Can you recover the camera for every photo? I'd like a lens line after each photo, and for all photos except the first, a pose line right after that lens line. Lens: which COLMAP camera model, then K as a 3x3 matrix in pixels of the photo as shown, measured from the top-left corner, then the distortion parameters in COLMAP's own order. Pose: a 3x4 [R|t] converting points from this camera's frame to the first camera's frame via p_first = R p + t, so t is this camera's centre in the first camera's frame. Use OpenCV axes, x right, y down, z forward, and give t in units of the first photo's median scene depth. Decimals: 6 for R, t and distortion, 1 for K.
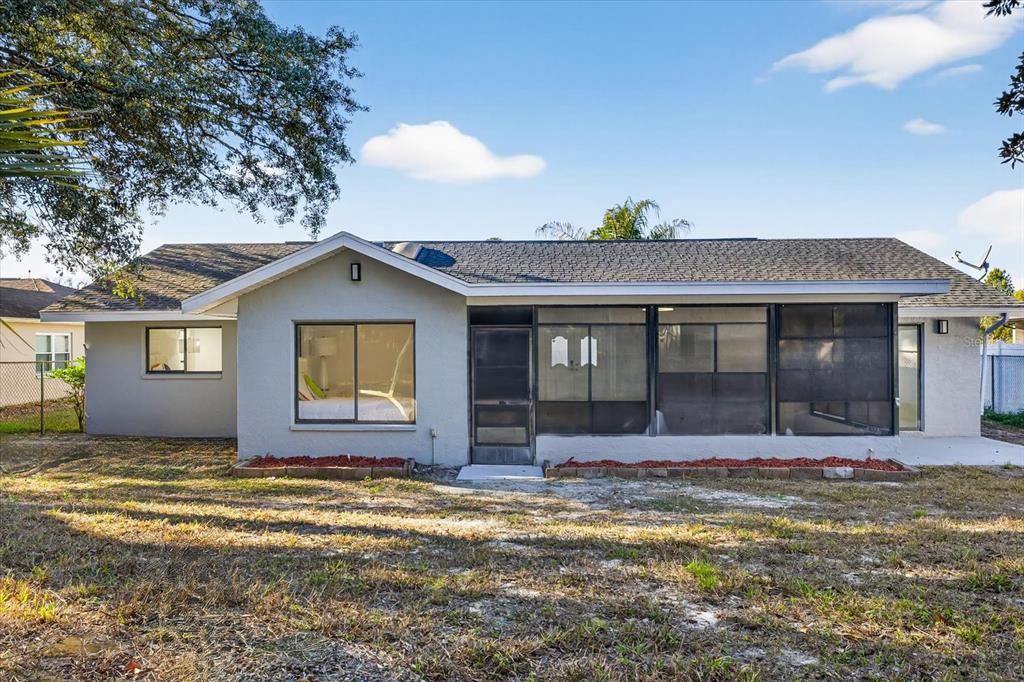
lens RADIAL K [[812.9, 0, 512.0], [0, 812.9, 341.0], [0, 0, 1]] dist [0.006923, 0.004087]
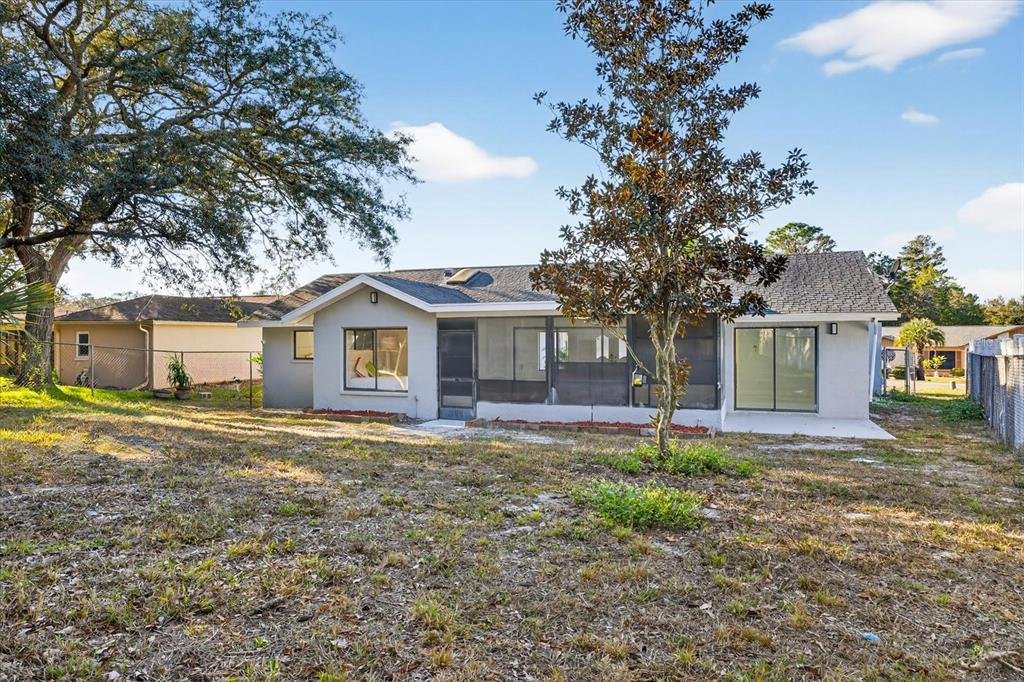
lens RADIAL K [[812.9, 0, 512.0], [0, 812.9, 341.0], [0, 0, 1]] dist [0.006923, 0.004087]
pose [[0.928399, 0.002188, -0.371579, 0.659445], [0.000366, 0.999977, 0.006802, -0.009252], [0.371586, -0.006450, 0.928376, -0.398372]]
